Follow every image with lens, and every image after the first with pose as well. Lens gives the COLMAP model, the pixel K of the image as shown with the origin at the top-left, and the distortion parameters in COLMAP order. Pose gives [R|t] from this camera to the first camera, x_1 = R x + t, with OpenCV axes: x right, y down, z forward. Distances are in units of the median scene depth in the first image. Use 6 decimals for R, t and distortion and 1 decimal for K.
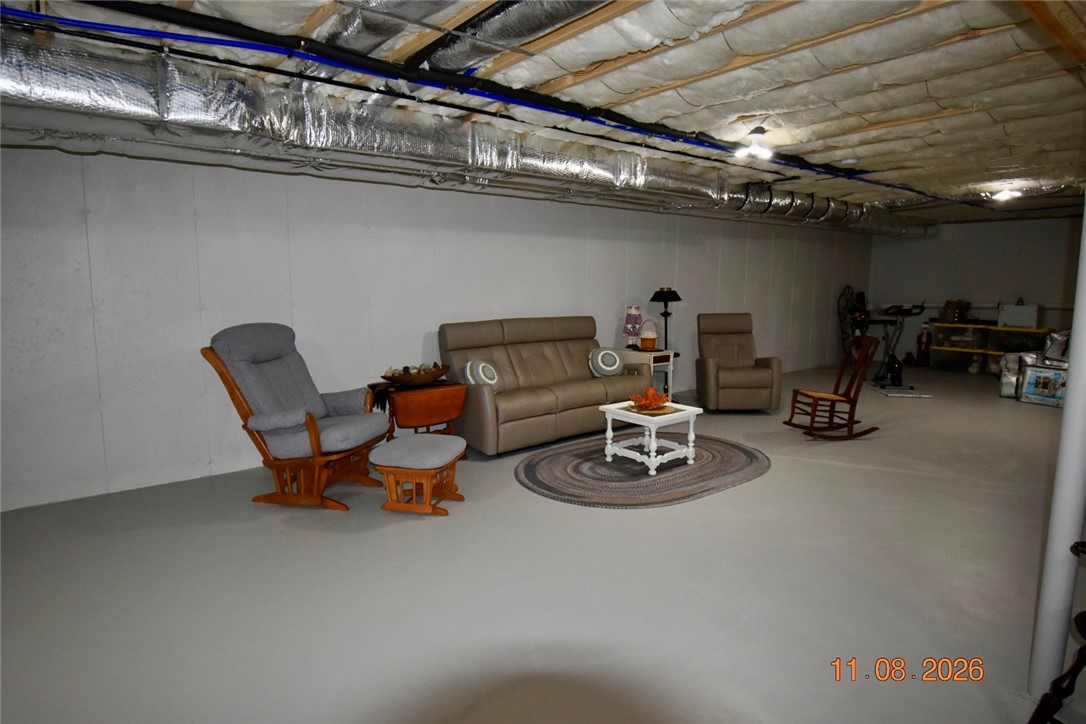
lens RADIAL K [[595.8, 0, 543.0], [0, 595.8, 362.0], [0, 0, 1]] dist [0.000682, 0.000157]
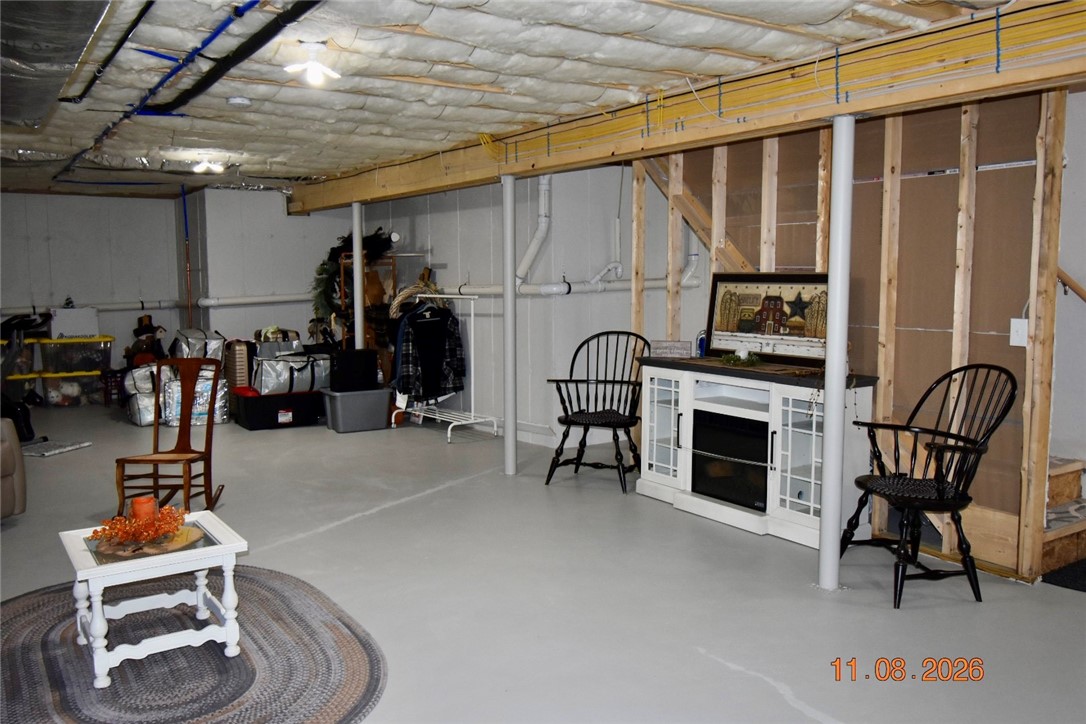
lens RADIAL K [[890.7, 0, 543.0], [0, 890.7, 362.0], [0, 0, 1]] dist [0.005826, 0.003851]
pose [[0.090672, -0.099265, 0.990921, -0.504902], [0.139701, 0.986449, 0.086034, -0.082455], [-0.986034, 0.130632, 0.103311, 0.610243]]
